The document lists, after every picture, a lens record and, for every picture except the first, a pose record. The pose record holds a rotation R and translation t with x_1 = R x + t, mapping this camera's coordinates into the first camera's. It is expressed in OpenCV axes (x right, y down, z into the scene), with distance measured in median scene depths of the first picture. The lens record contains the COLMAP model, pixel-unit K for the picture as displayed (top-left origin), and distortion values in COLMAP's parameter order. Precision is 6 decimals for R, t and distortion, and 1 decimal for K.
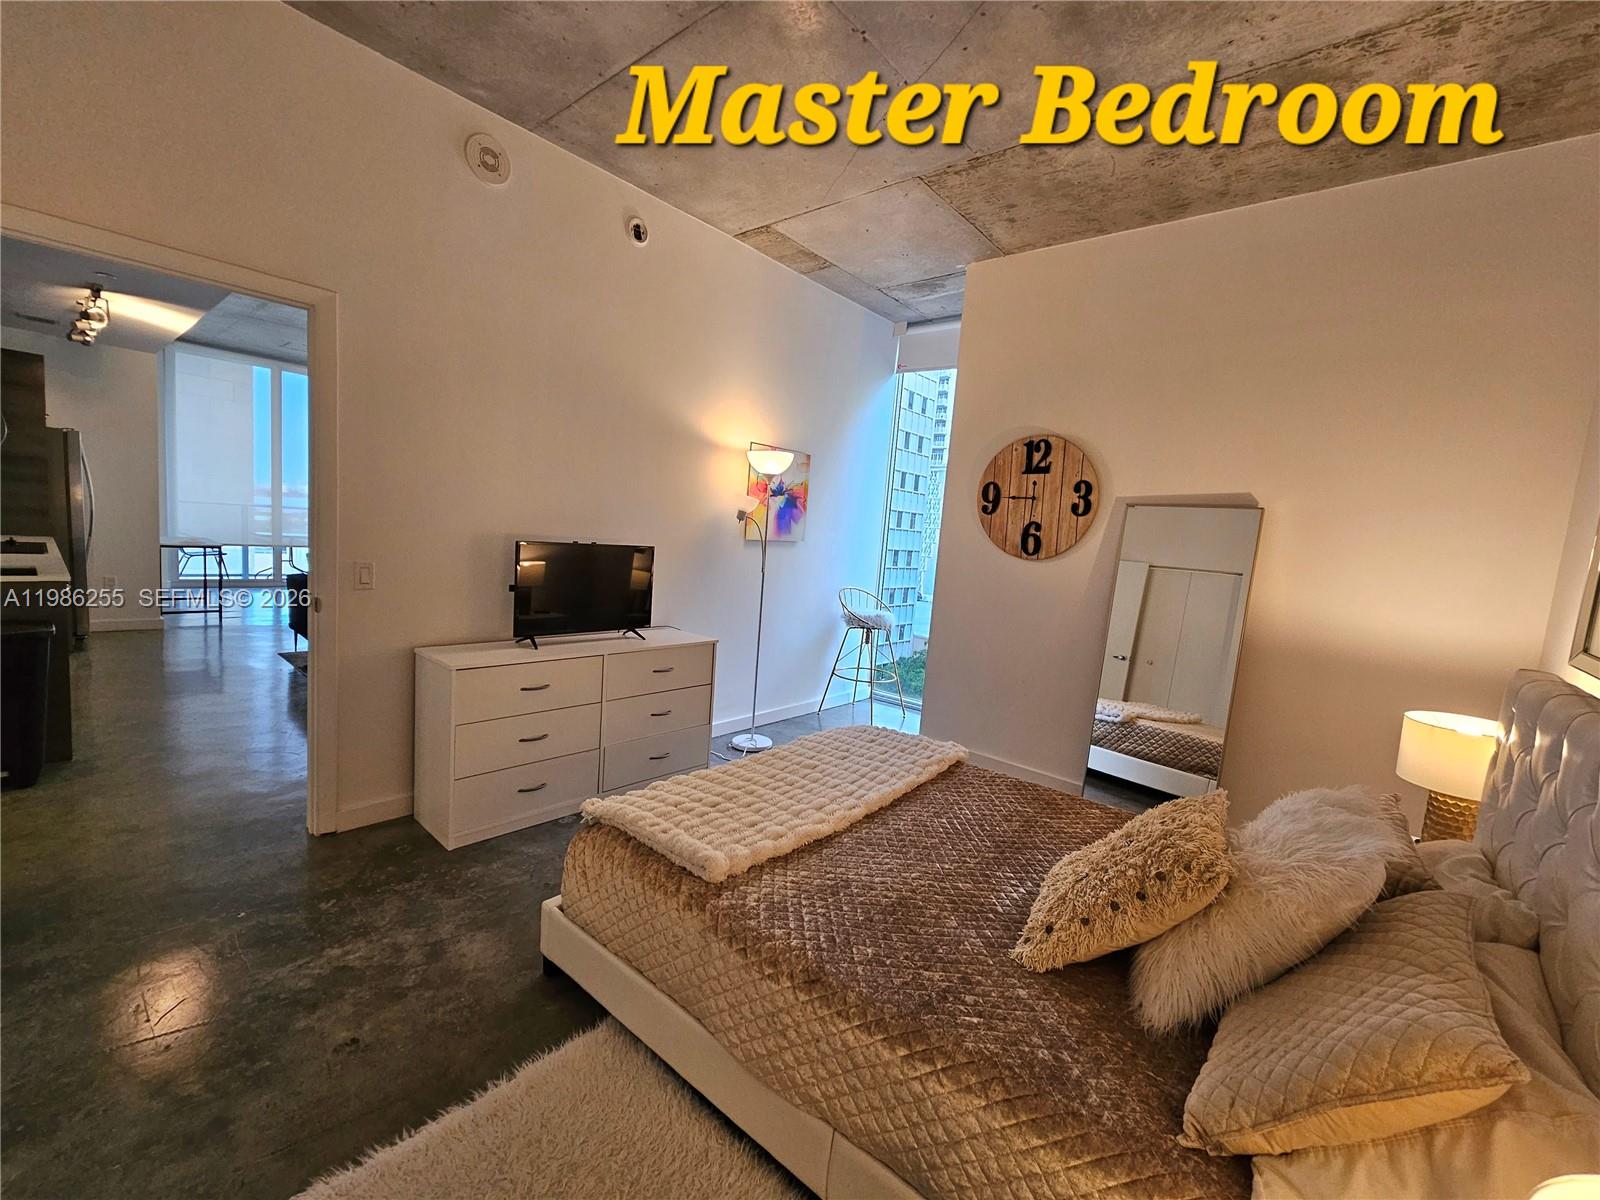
lens RADIAL K [[662.7, 0, 802.1], [0, 662.7, 599.2], [0, 0, 1]] dist [0.003288, -0.001208]
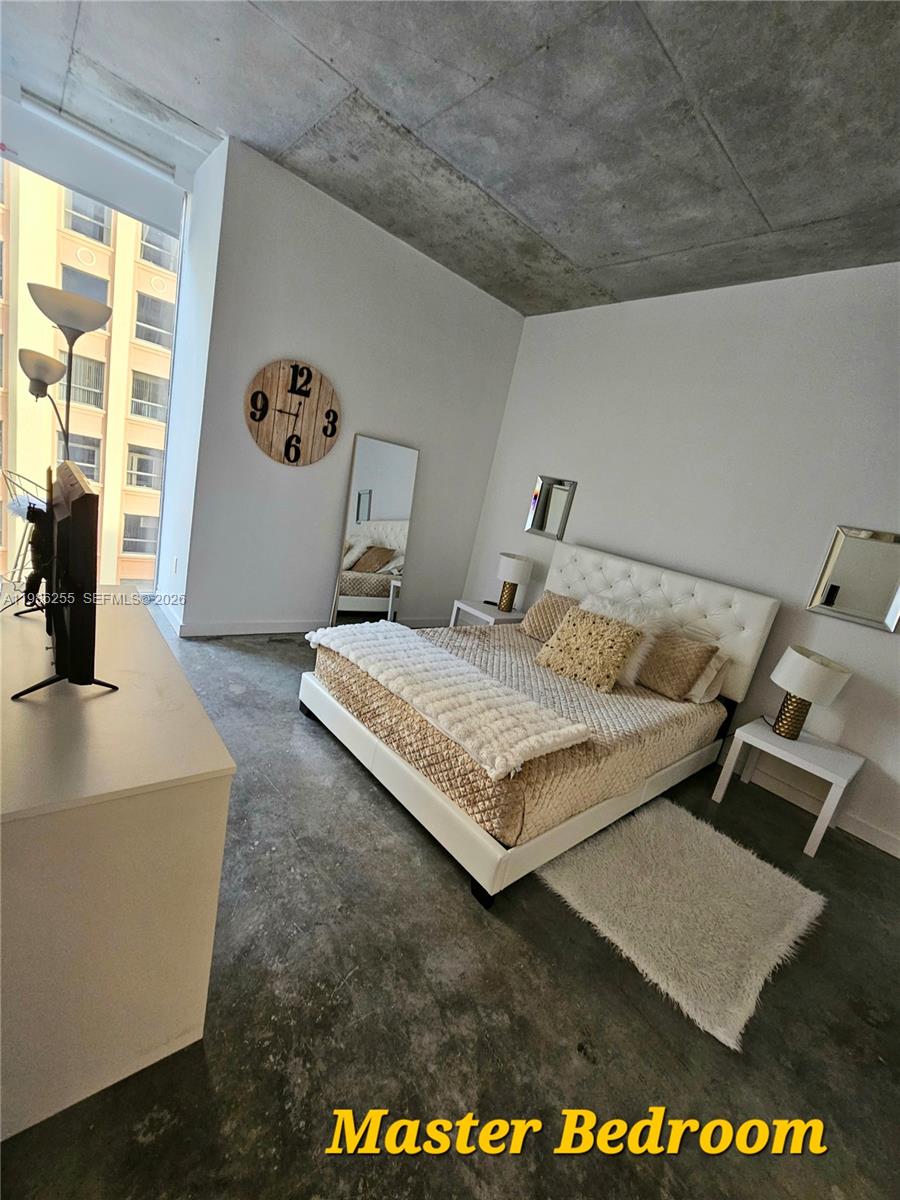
lens RADIAL K [[497.0, 0, 449.6], [0, 497.0, 605.8], [0, 0, 1]] dist [0.003288, -0.001208]
pose [[0.150514, -0.275848, 0.949344, -0.601850], [-0.084928, 0.953125, 0.290412, -0.108642], [-0.984953, -0.124337, 0.120031, 0.567855]]
